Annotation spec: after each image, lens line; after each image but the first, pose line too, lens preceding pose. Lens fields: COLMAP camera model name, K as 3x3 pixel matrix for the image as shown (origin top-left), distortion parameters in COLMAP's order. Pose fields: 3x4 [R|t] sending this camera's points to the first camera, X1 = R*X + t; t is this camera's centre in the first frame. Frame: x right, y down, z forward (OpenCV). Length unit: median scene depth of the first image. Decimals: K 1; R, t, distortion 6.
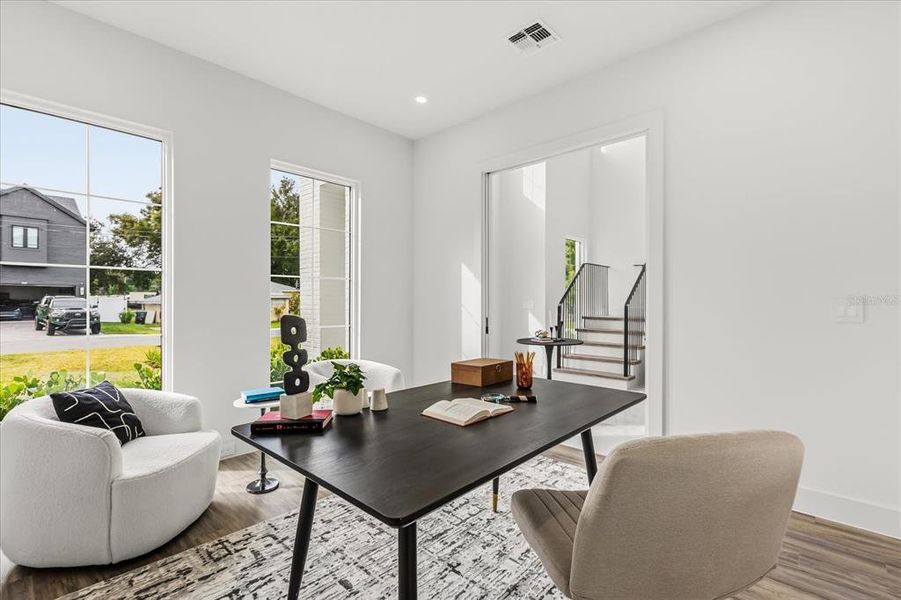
lens RADIAL K [[414.1, 0, 450.5], [0, 414.1, 300.0], [0, 0, 1]] dist [0.000636, 0.000467]
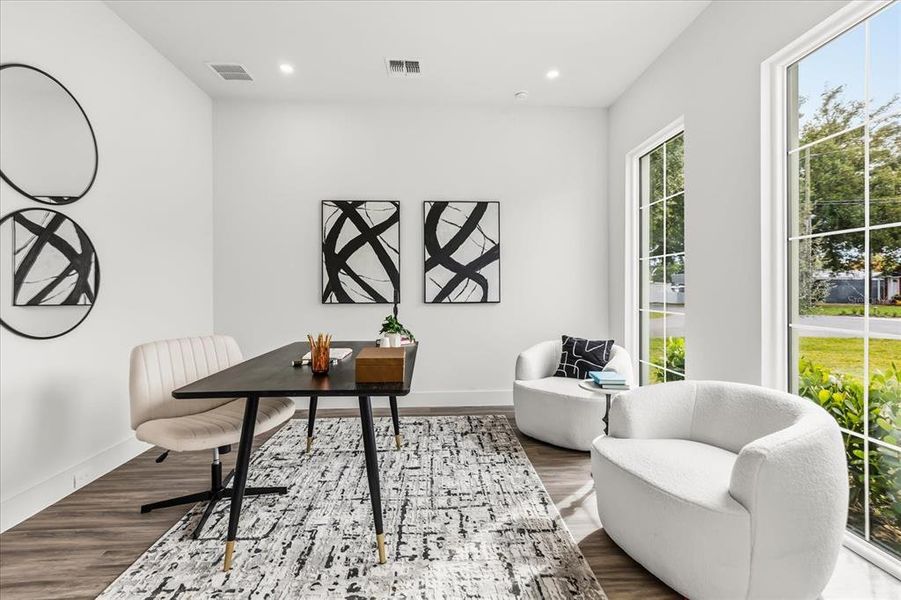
lens RADIAL K [[414.1, 0, 450.5], [0, 414.1, 300.0], [0, 0, 1]] dist [0.000636, 0.000467]
pose [[-0.698164, 0.018126, -0.715709, 0.628273], [0.002516, 0.999735, 0.022865, 0.030774], [0.715934, 0.014162, -0.698024, 1.847894]]
